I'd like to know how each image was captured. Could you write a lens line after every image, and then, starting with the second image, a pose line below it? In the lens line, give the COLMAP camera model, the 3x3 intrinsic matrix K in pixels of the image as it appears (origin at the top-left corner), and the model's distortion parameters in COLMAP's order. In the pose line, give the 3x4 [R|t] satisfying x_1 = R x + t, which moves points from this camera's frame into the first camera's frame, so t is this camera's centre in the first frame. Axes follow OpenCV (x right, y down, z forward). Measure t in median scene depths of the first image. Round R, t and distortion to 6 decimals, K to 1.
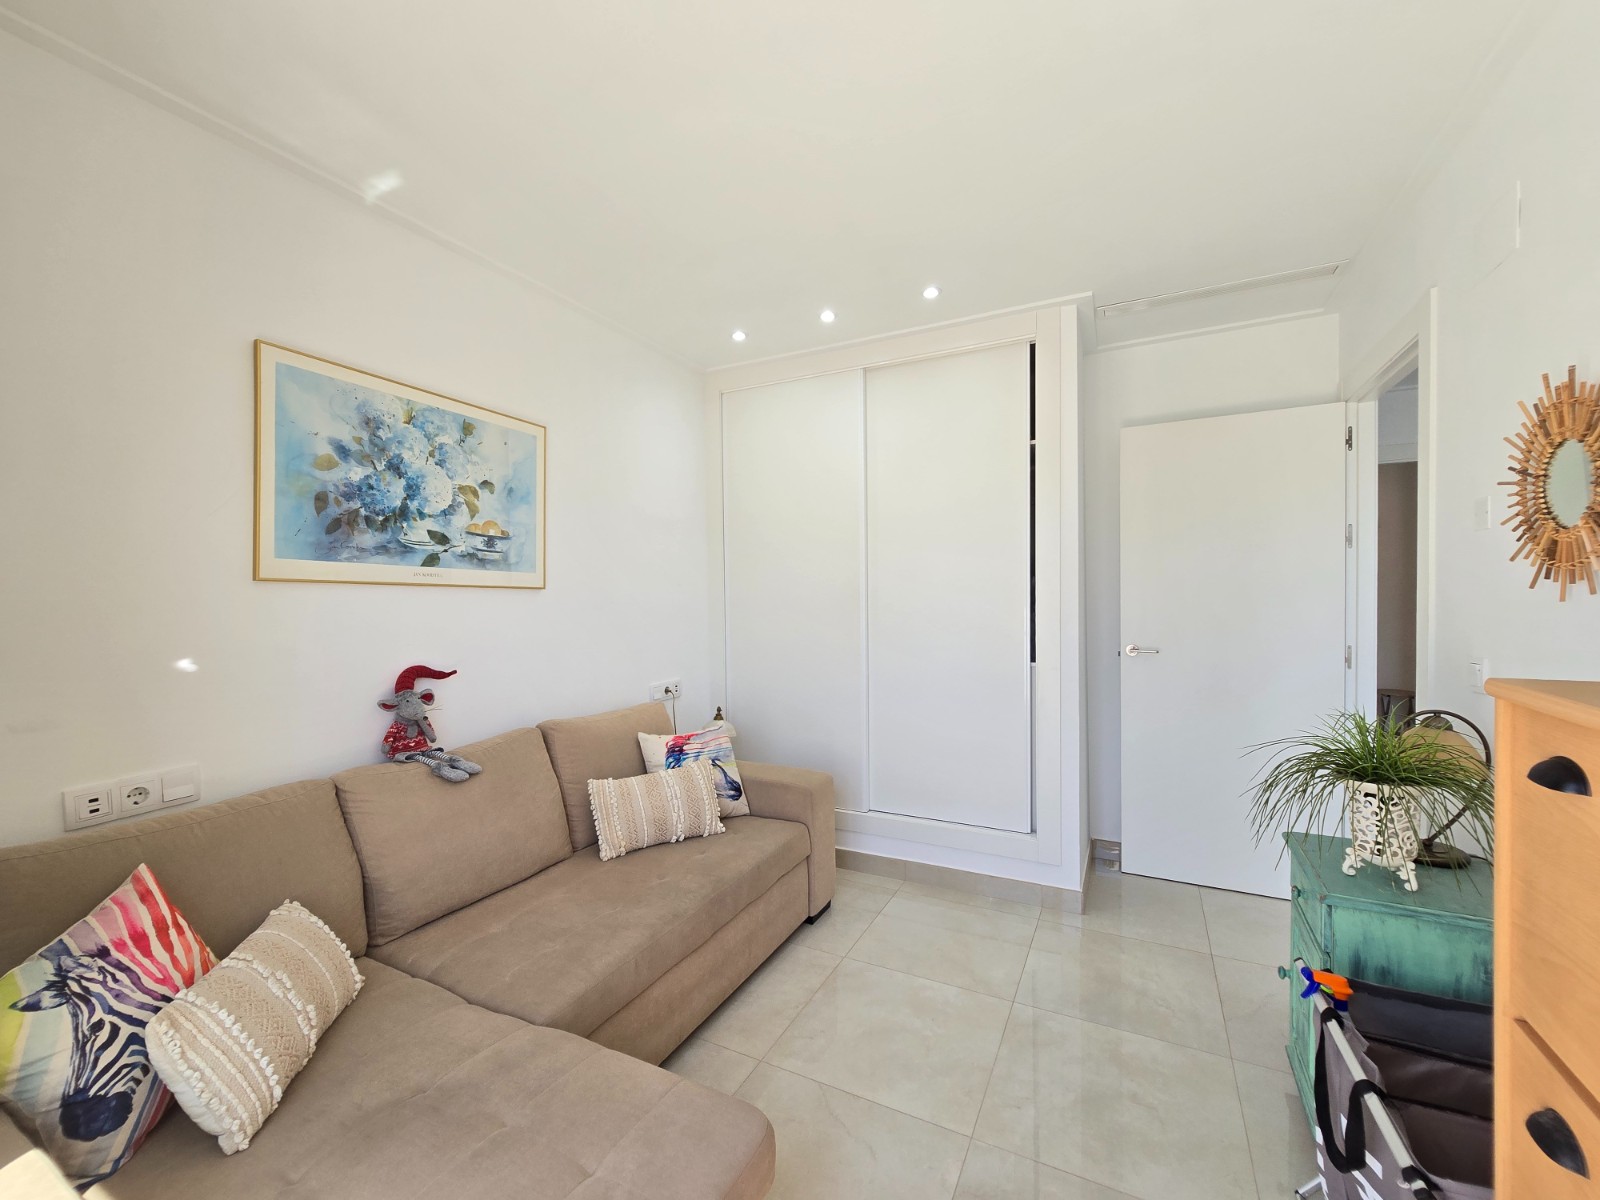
lens RADIAL K [[653.7, 0, 797.5], [0, 653.7, 609.1], [0, 0, 1]] dist [-0.002859, -0.000363]
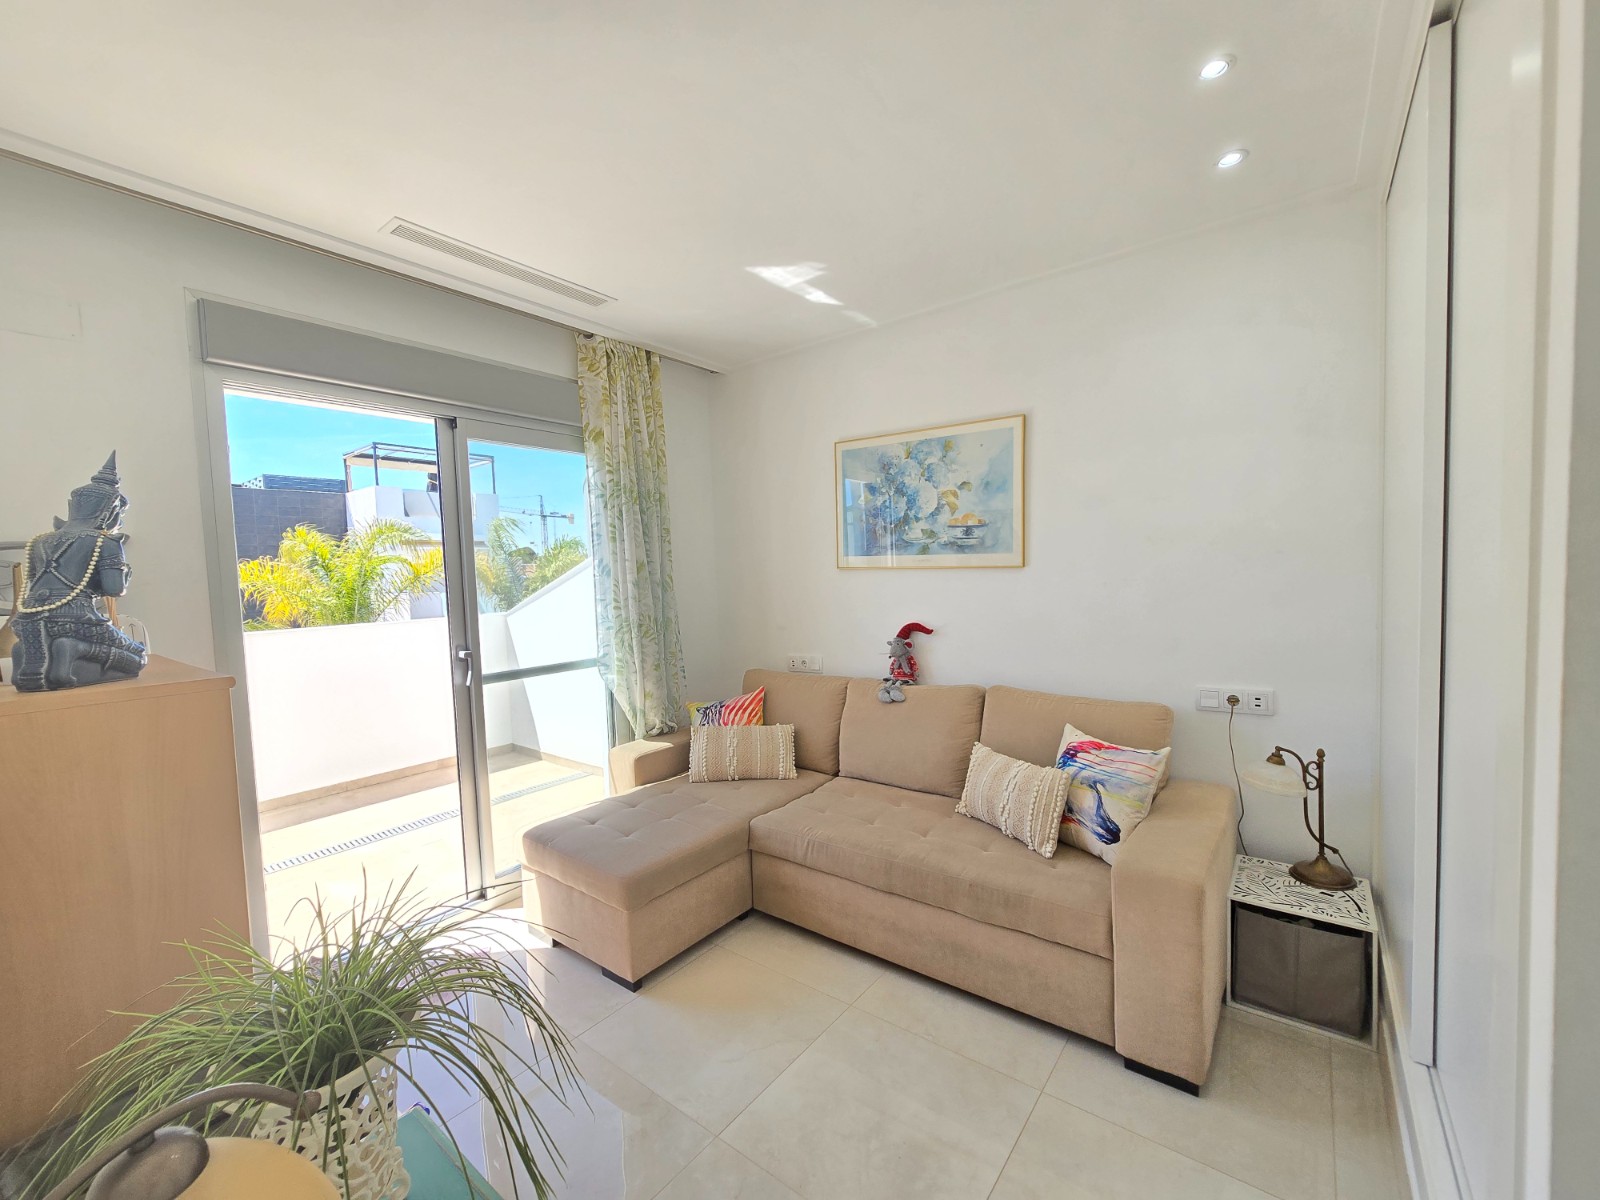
lens RADIAL K [[653.7, 0, 797.5], [0, 653.7, 609.1], [0, 0, 1]] dist [-0.002859, -0.000363]
pose [[-0.173545, 0.099967, -0.979739, 0.873669], [0.033623, 0.994856, 0.095553, -0.090638], [0.984252, -0.016359, -0.176014, 0.960329]]
